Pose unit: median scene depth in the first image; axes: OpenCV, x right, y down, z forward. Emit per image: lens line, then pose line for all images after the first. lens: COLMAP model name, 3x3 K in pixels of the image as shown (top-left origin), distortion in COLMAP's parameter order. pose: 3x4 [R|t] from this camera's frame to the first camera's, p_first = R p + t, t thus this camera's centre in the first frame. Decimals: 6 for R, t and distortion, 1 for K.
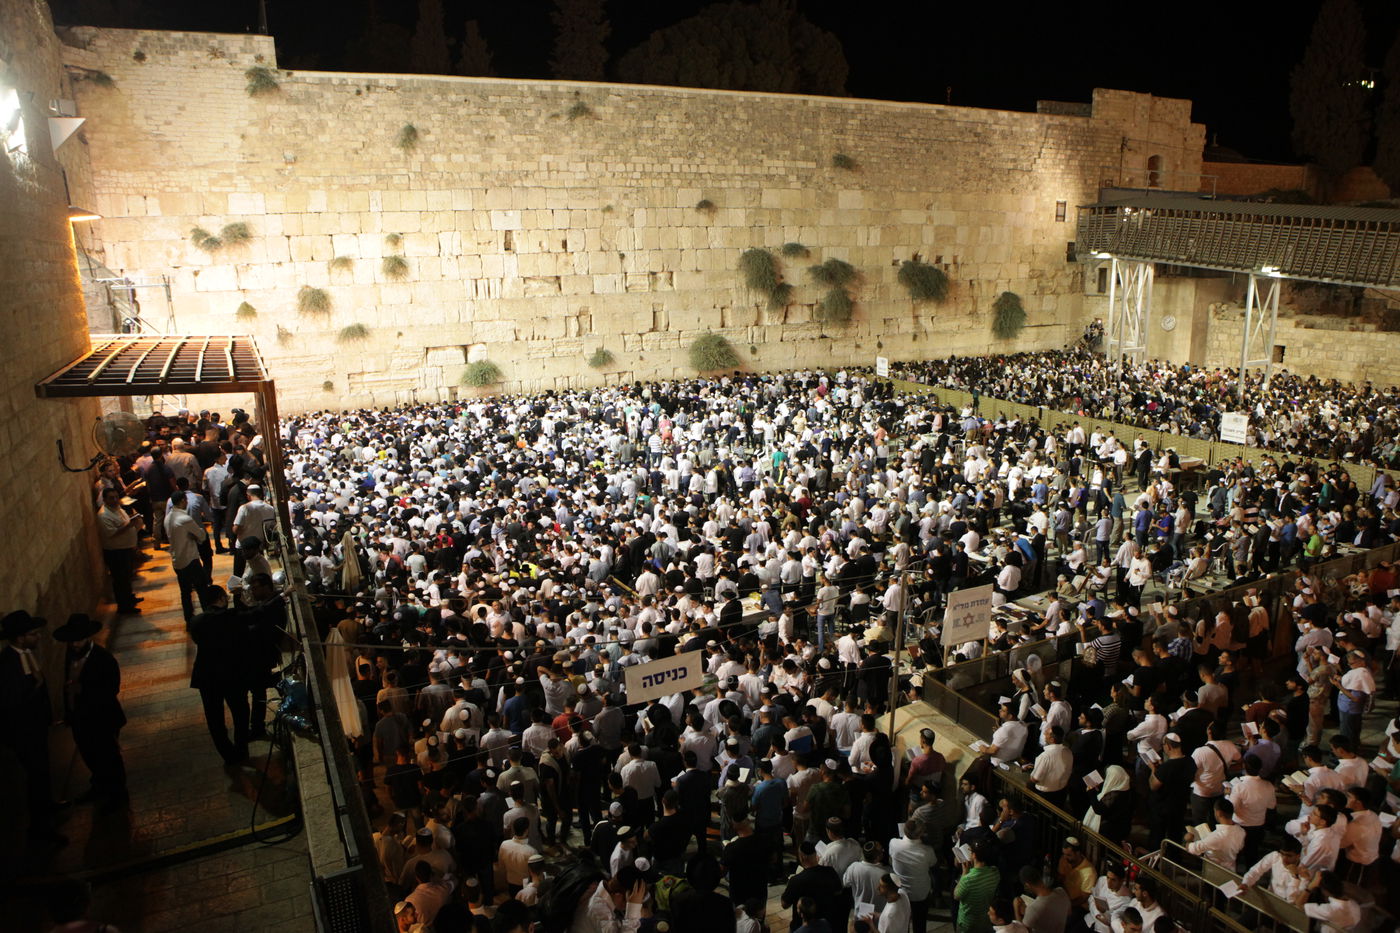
lens RADIAL K [[957.8, 0, 701.9], [0, 957.8, 468.3], [0, 0, 1]] dist [-0.105570, 0.077658]
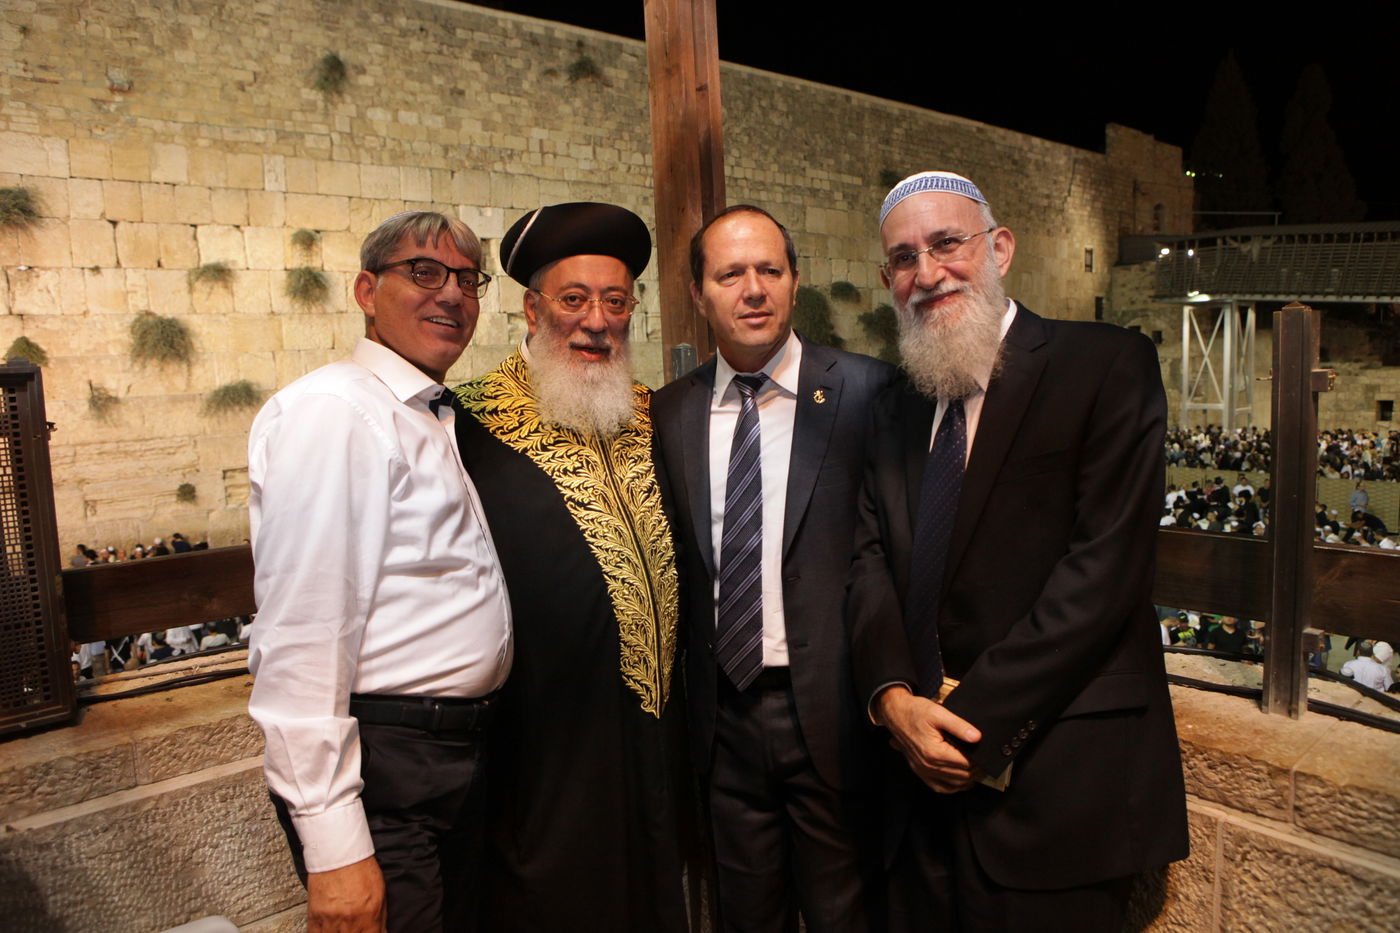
lens RADIAL K [[956.5, 0, 700.0], [0, 956.5, 466.5], [0, 0, 1]] dist [-0.104443, 0.072879]
pose [[0.972320, -0.039009, 0.230372, -0.212763], [0.067934, 0.990568, -0.118993, -0.015911], [-0.223558, 0.131350, 0.965800, 0.374601]]
